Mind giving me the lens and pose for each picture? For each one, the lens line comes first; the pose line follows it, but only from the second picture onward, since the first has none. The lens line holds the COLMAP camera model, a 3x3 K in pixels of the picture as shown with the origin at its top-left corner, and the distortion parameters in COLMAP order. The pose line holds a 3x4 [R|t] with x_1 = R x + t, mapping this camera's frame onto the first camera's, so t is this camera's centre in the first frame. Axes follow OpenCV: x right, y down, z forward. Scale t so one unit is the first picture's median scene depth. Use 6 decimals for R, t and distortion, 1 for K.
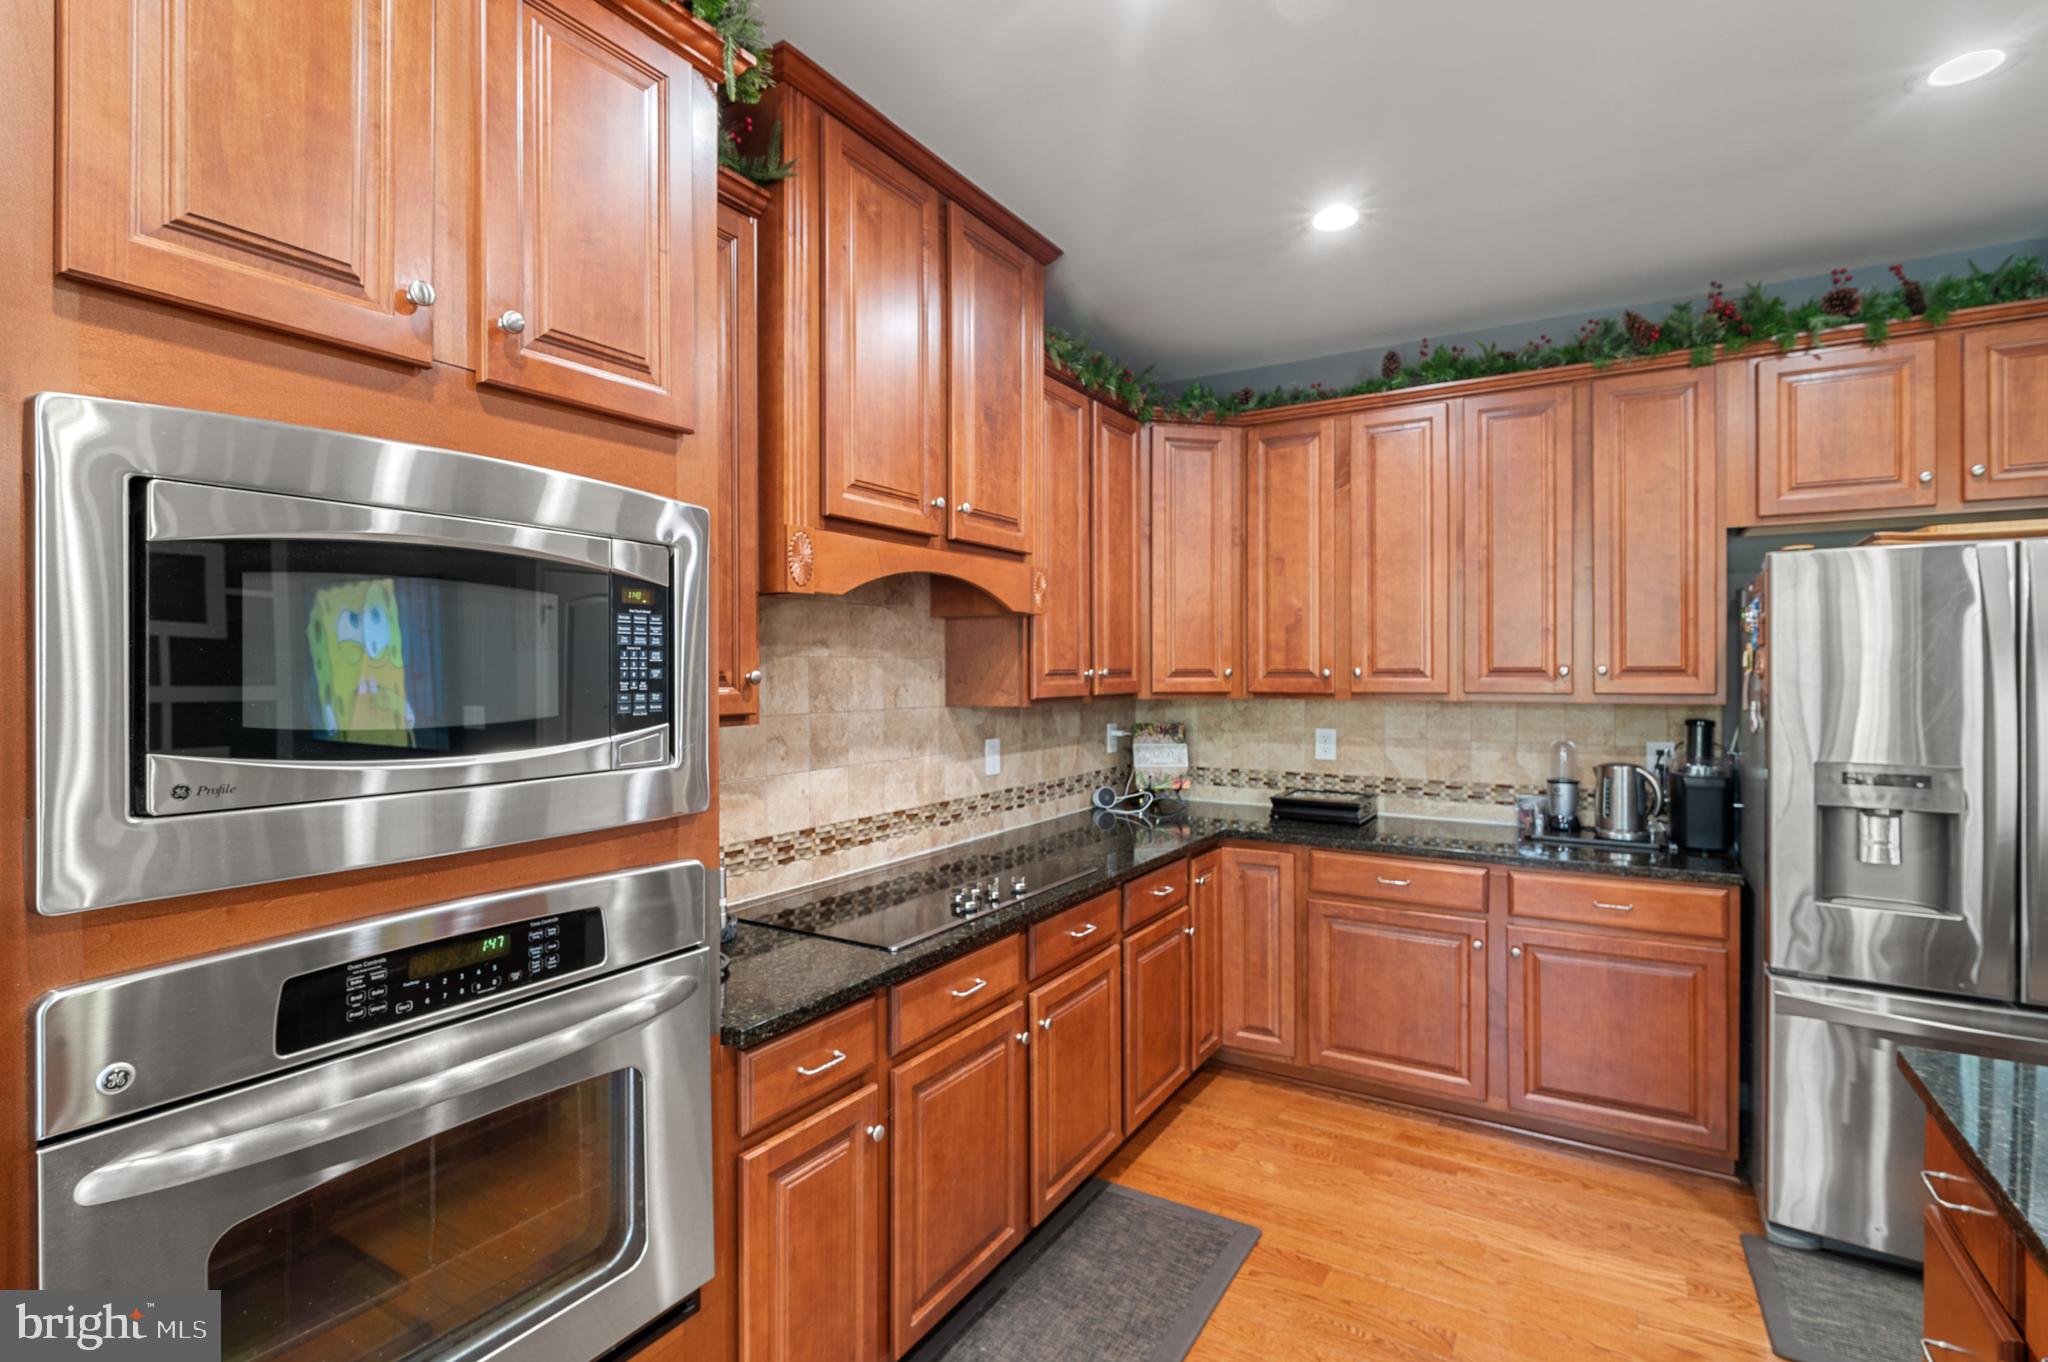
lens RADIAL K [[953.8, 0, 1019.4], [0, 953.8, 673.6], [0, 0, 1]] dist [-0.016431, 0.000792]
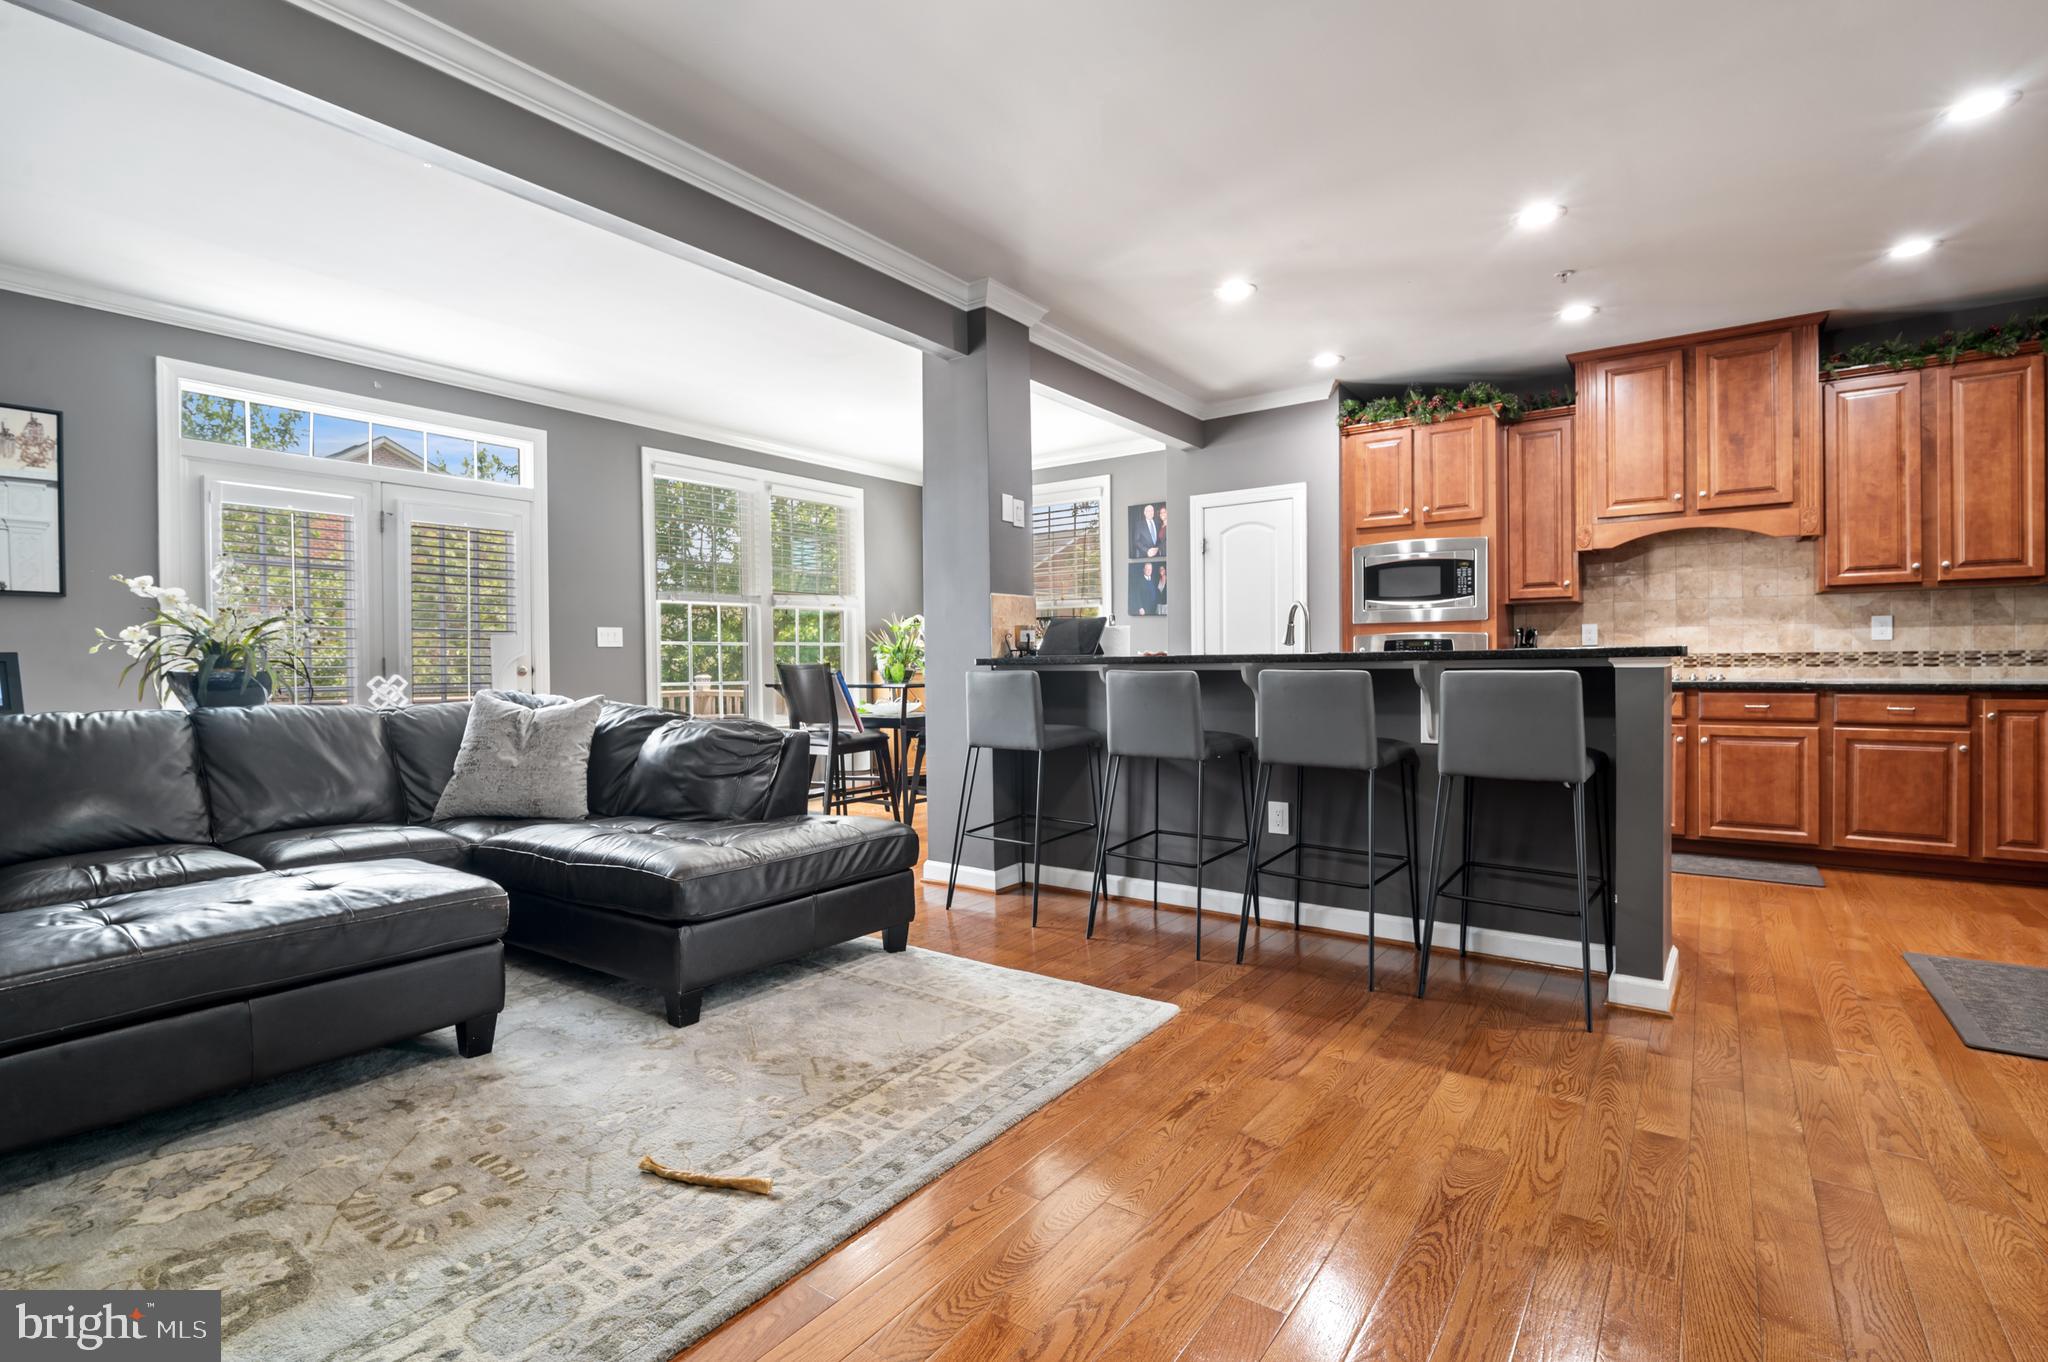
lens RADIAL K [[953.8, 0, 1014.5], [0, 953.8, 675.3], [0, 0, 1]] dist [-0.016431, 0.000792]
pose [[-0.072770, 0.018321, -0.997180, 1.862428], [0.008091, 0.999809, 0.017779, 0.150538], [0.997316, -0.006774, -0.072904, -0.297239]]
